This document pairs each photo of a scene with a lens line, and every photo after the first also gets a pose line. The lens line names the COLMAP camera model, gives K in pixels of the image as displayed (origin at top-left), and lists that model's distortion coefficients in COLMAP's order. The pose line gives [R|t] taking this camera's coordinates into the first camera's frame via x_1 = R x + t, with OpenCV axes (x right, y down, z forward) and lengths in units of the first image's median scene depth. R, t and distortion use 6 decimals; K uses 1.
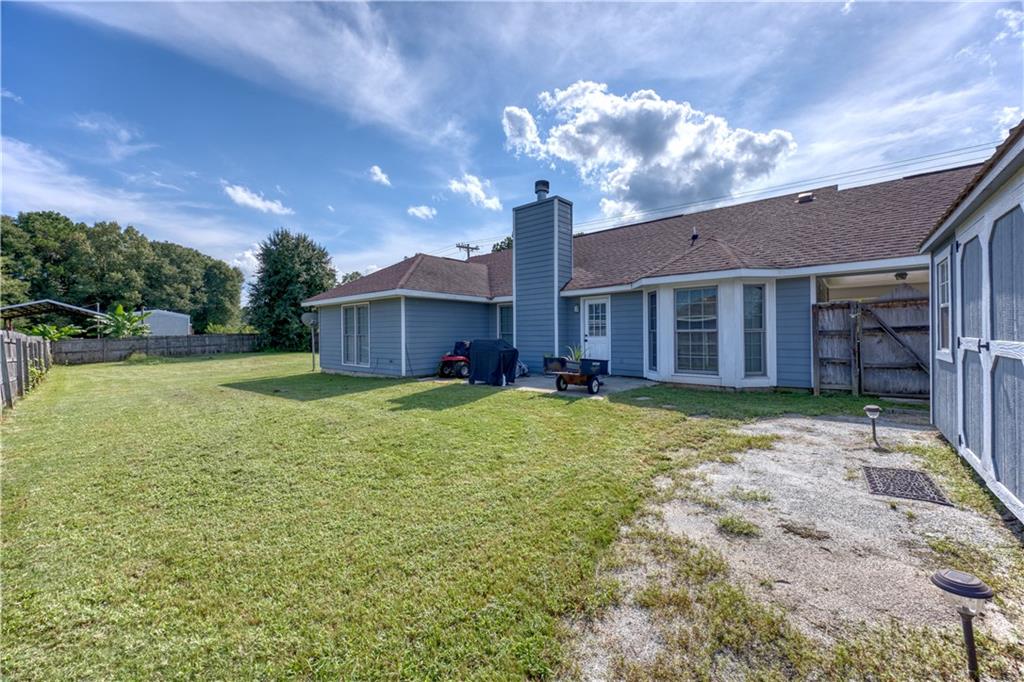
lens RADIAL K [[413.4, 0, 513.3], [0, 413.4, 335.5], [0, 0, 1]] dist [-0.004271, -0.000326]
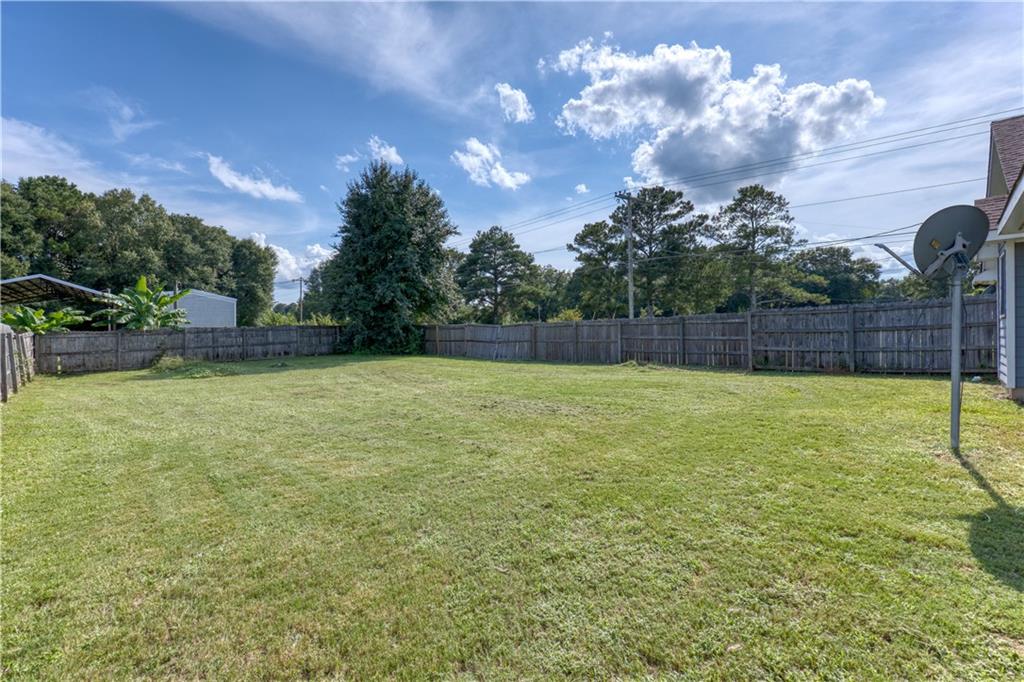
lens RADIAL K [[436.1, 0, 483.6], [0, 436.1, 336.9], [0, 0, 1]] dist [0.022741, -0.015111]
pose [[0.996390, 0.006902, -0.084617, -0.226441], [-0.006342, 0.999956, 0.006887, 0.004400], [0.084660, -0.006325, 0.996390, 0.224698]]
